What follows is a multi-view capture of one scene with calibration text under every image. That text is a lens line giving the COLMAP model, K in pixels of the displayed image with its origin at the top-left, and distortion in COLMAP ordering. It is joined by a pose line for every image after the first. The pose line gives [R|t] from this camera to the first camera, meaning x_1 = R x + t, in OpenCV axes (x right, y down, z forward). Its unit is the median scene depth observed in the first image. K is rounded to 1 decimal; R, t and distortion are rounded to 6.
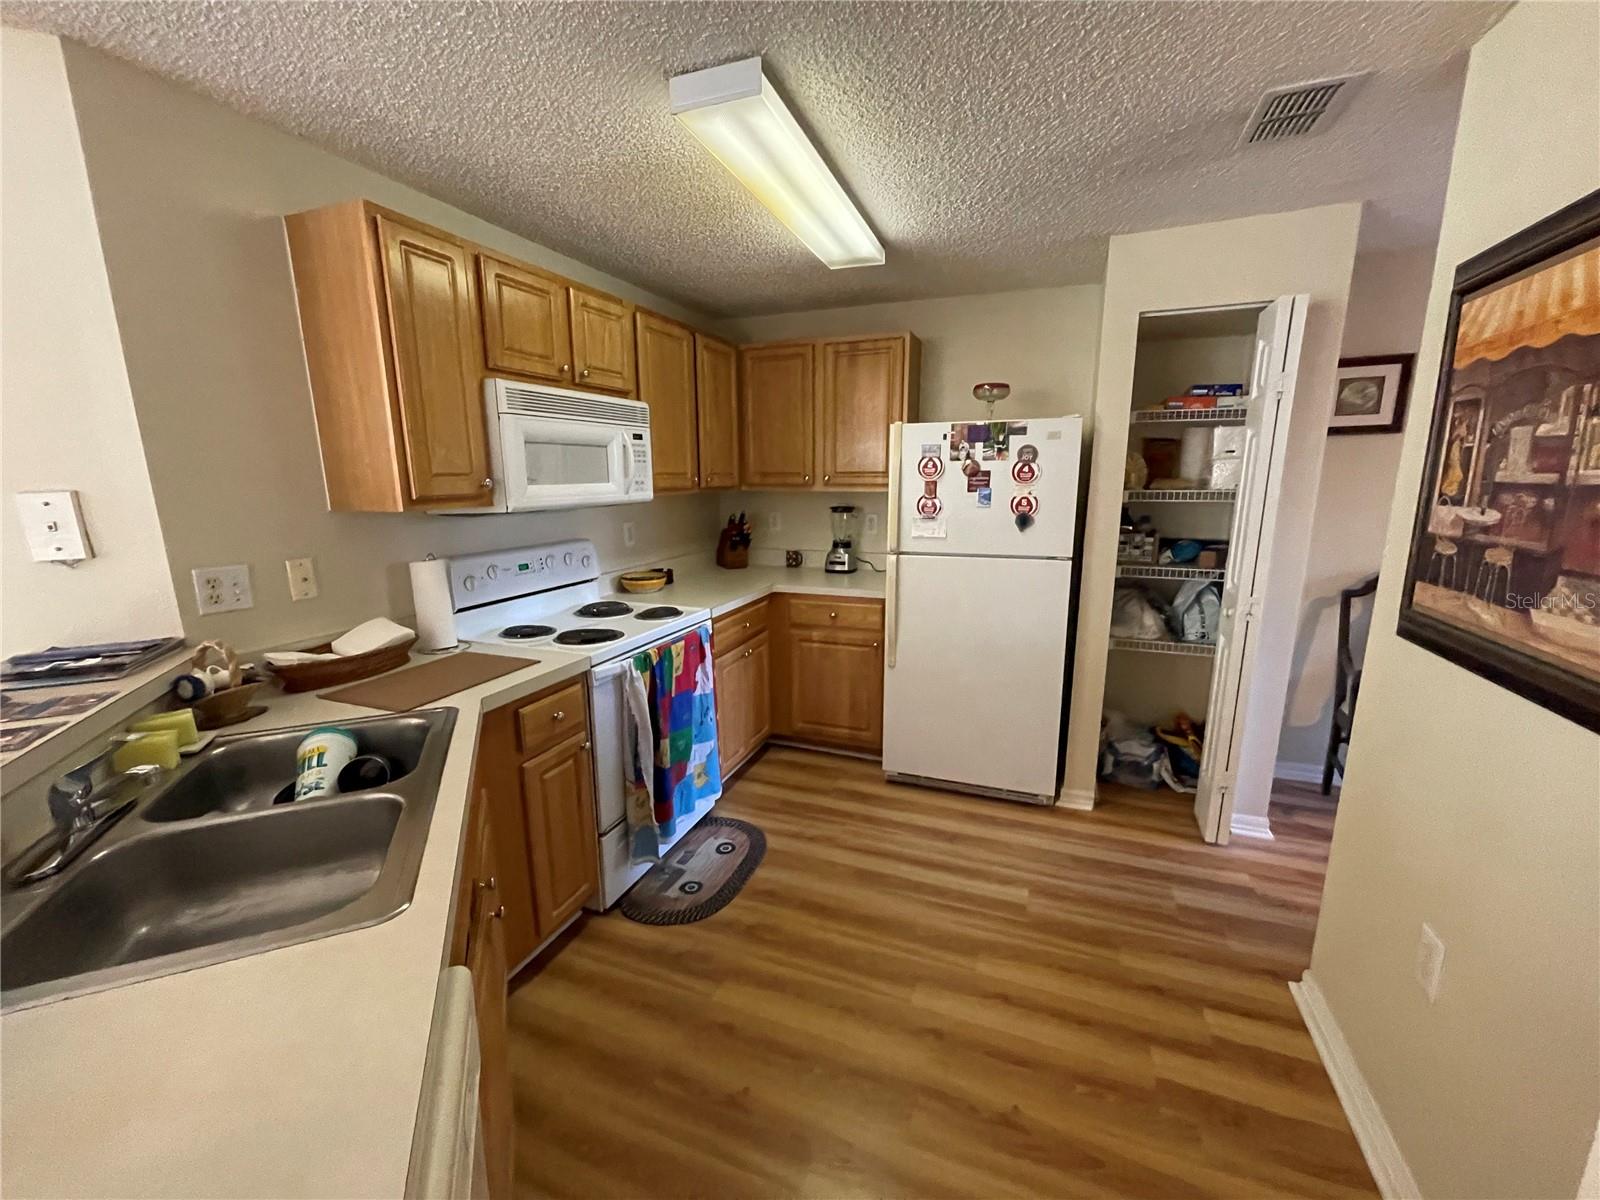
lens RADIAL K [[644.6, 0, 791.3], [0, 644.6, 605.8], [0, 0, 1]] dist [-0.002113, -0.000223]
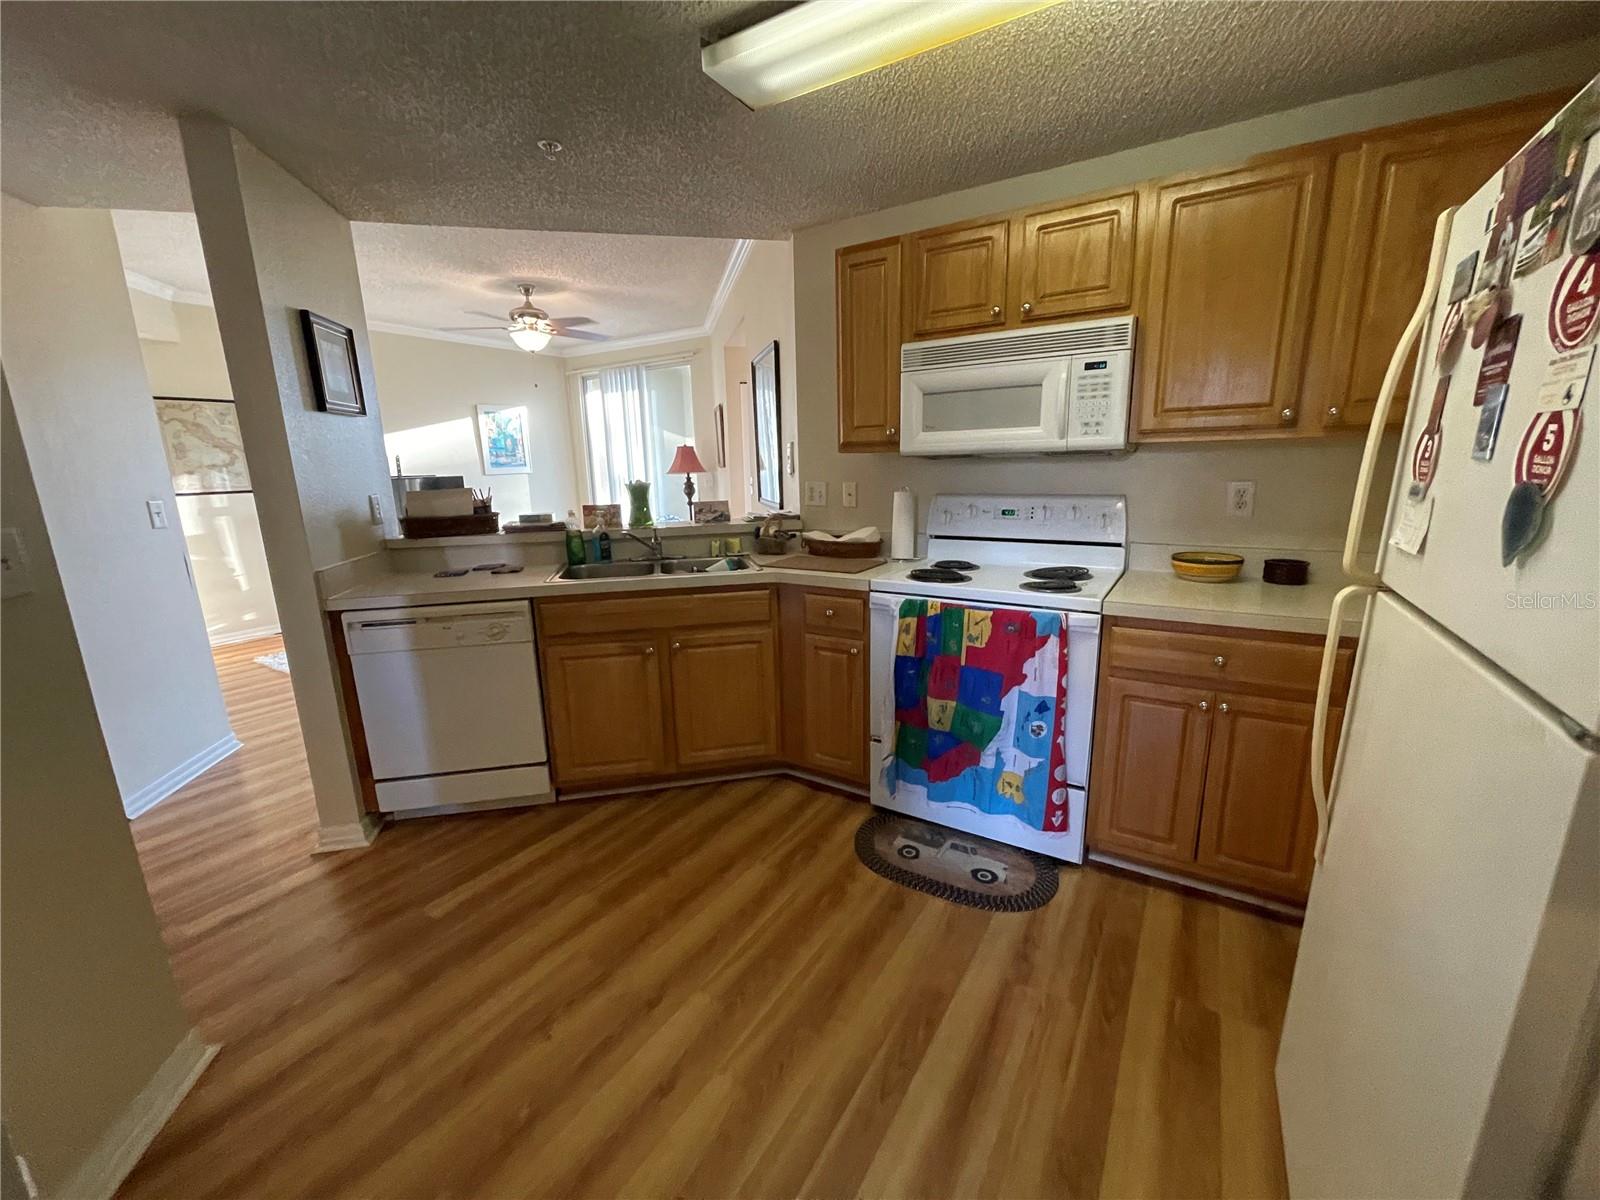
lens RADIAL K [[645.3, 0, 797.2], [0, 645.3, 605.0], [0, 0, 1]] dist [0.001023, 0.000047]
pose [[-0.178030, 0.224016, -0.958187, 0.648206], [-0.172058, 0.951655, 0.254457, -0.119162], [0.968866, 0.210165, -0.130880, 0.801474]]
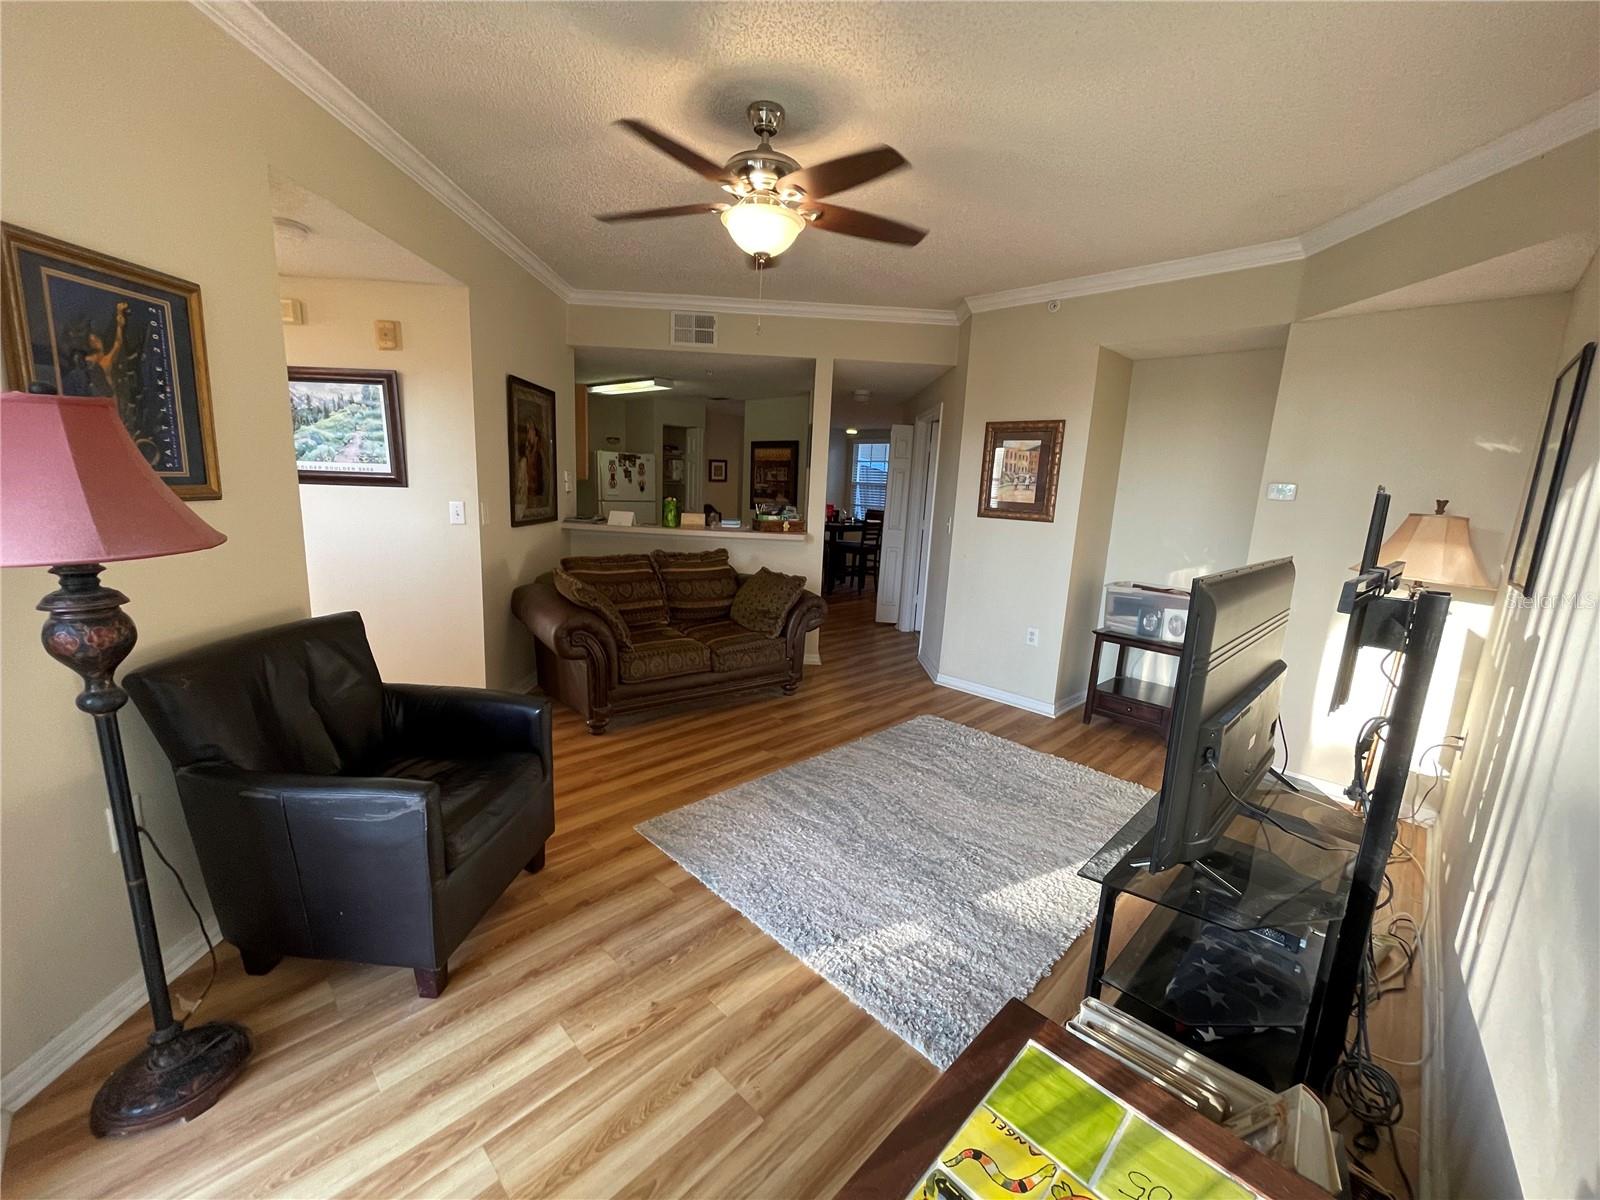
lens RADIAL K [[644.6, 0, 791.3], [0, 644.6, 605.8], [0, 0, 1]] dist [-0.002113, -0.000223]
pose [[0.395041, -0.150263, 0.906291, -2.142448], [0.134819, 0.985334, 0.104602, 0.180301], [-0.908717, 0.080863, 0.409505, -0.783883]]
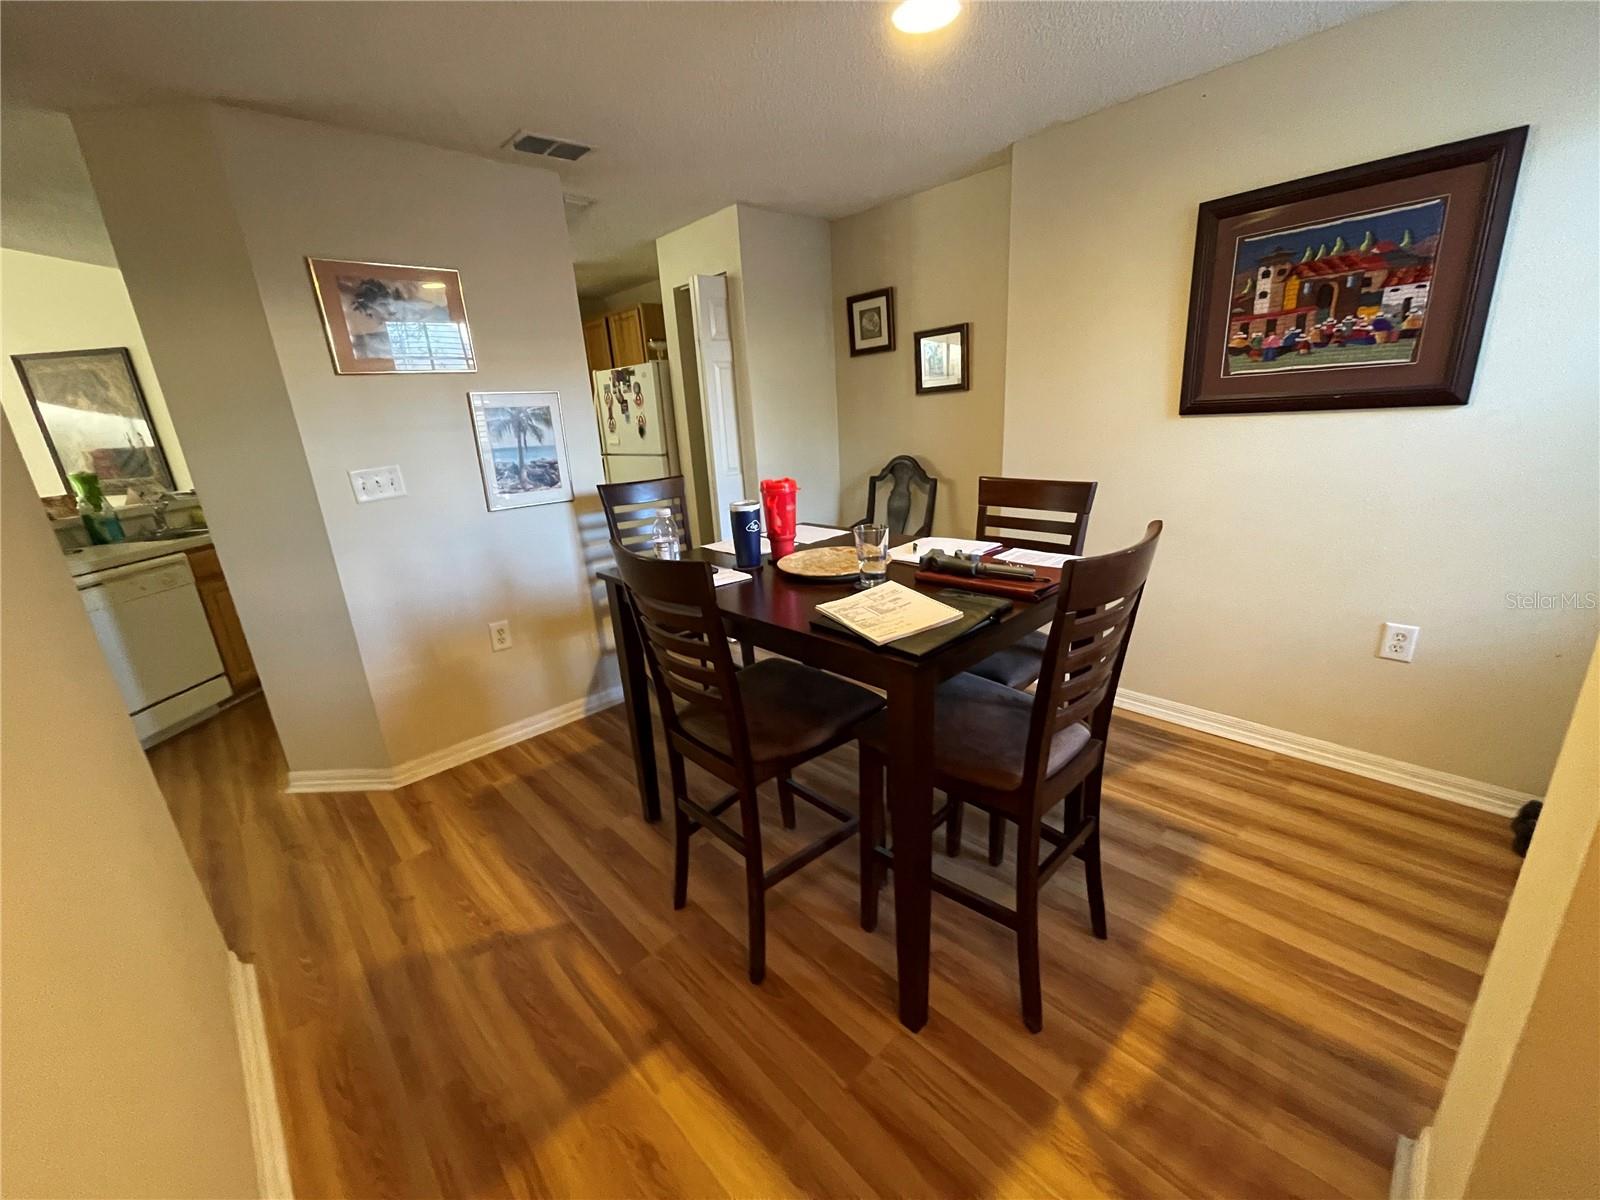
lens RADIAL K [[645.0, 0, 800.3], [0, 645.0, 596.0], [0, 0, 1]] dist [0.000663, 0.000009]
pose [[0.909383, 0.069463, -0.410118, 1.412735], [-0.024179, 0.993118, 0.114594, 0.078364], [0.415256, -0.094294, 0.904805, -0.304463]]
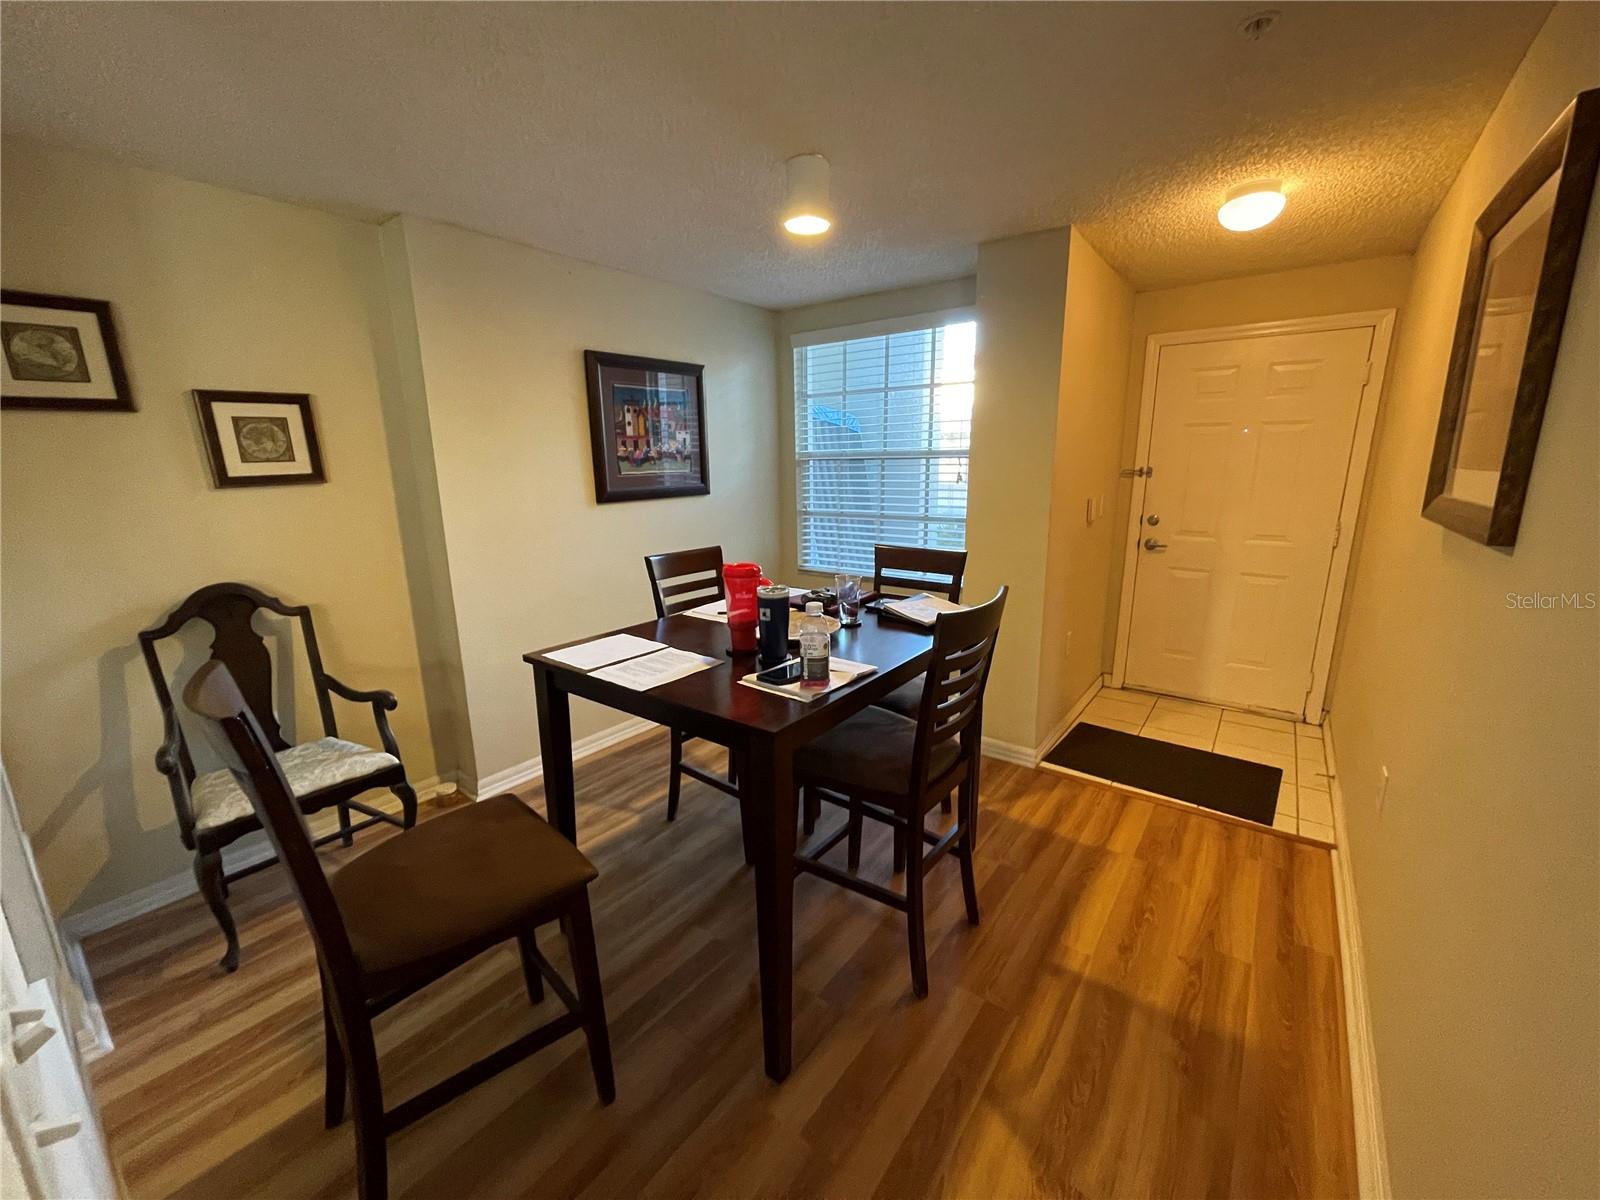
lens RADIAL K [[644.6, 0, 791.3], [0, 644.6, 605.8], [0, 0, 1]] dist [-0.002113, -0.000223]
pose [[0.269432, -0.210865, 0.939650, 0.437647], [0.207038, 0.965601, 0.157323, -0.018770], [-0.940501, 0.152156, 0.303821, 0.117649]]
